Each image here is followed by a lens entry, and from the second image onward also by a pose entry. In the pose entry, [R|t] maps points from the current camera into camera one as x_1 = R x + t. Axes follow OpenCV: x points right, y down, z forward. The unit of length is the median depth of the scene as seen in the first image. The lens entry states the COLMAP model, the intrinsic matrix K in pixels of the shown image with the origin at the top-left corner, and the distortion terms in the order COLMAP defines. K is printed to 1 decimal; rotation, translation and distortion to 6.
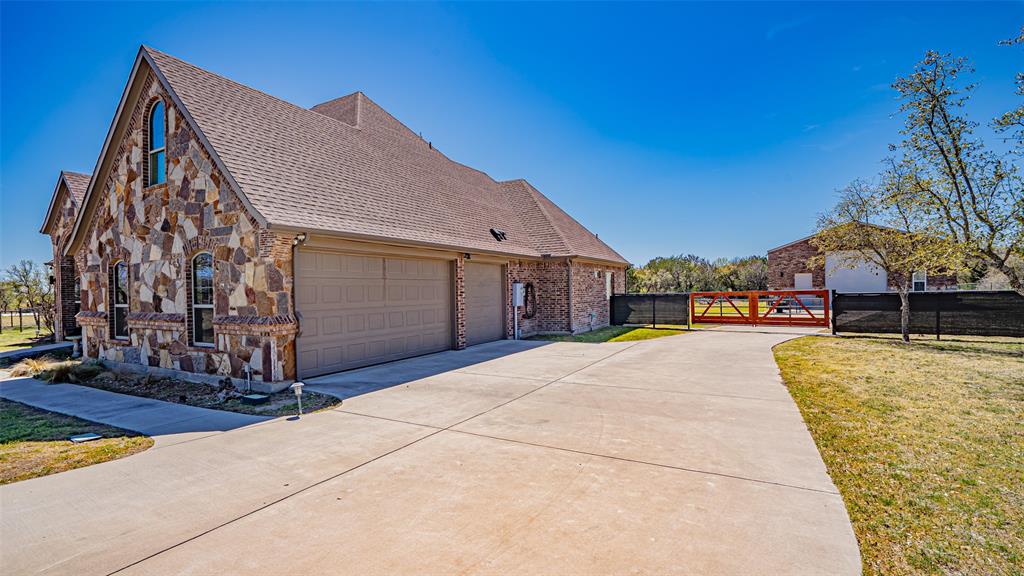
lens RADIAL K [[456.9, 0, 508.7], [0, 456.9, 291.1], [0, 0, 1]] dist [-0.030023, -0.000021]
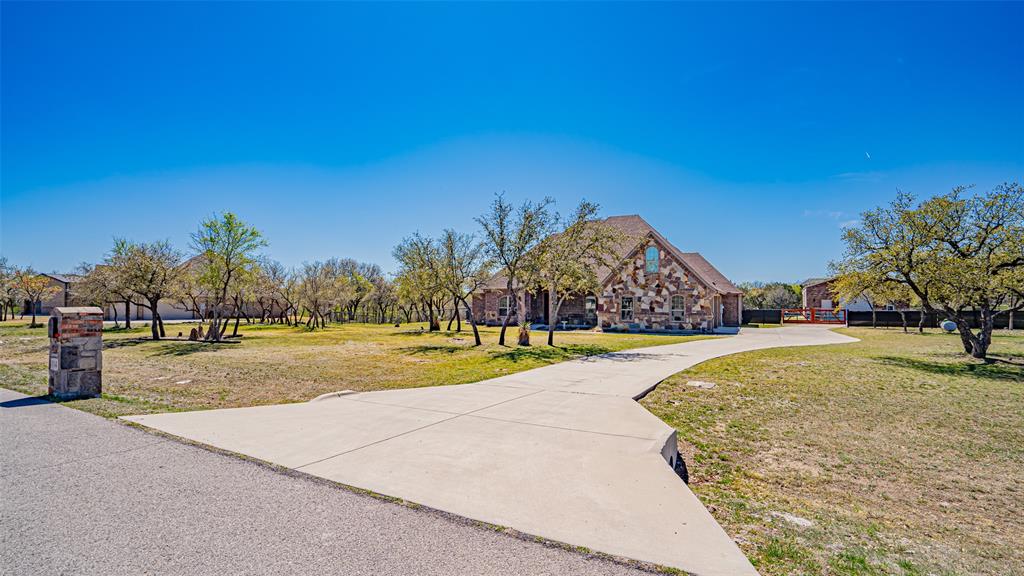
lens RADIAL K [[472.5, 0, 522.3], [0, 472.5, 303.0], [0, 0, 1]] dist [-0.001801, 0.001908]
pose [[0.998580, 0.021701, 0.048656, -2.021862], [-0.021572, 0.999762, -0.003178, 0.014731], [-0.048714, 0.002124, 0.998811, -2.554012]]
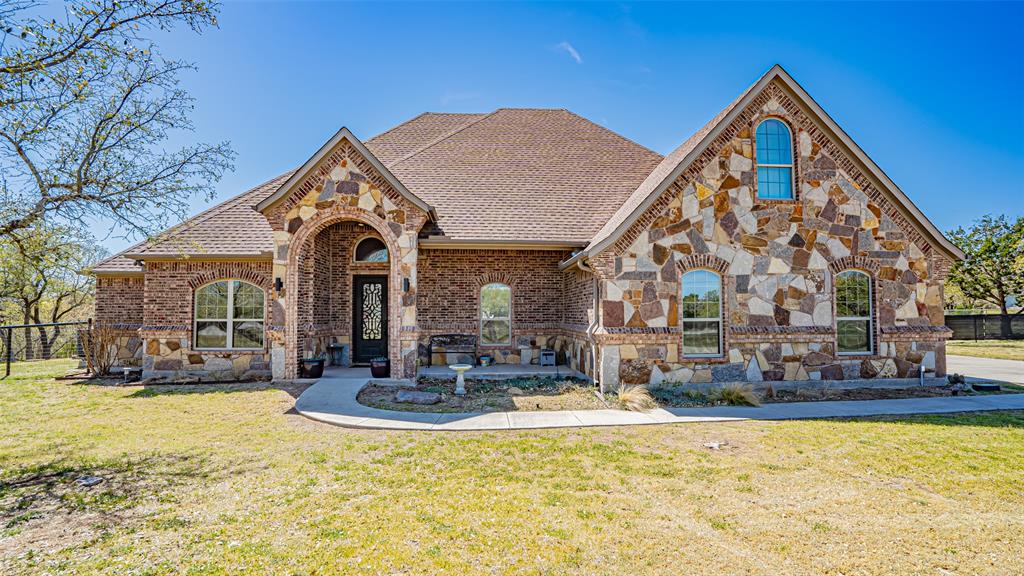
lens RADIAL K [[472.5, 0, 532.7], [0, 472.5, 296.5], [0, 0, 1]] dist [-0.001801, 0.001908]
pose [[0.835825, 0.036143, 0.547805, -1.952165], [-0.007507, 0.998490, -0.054424, 0.047600], [-0.548945, 0.041377, 0.834834, 0.448048]]
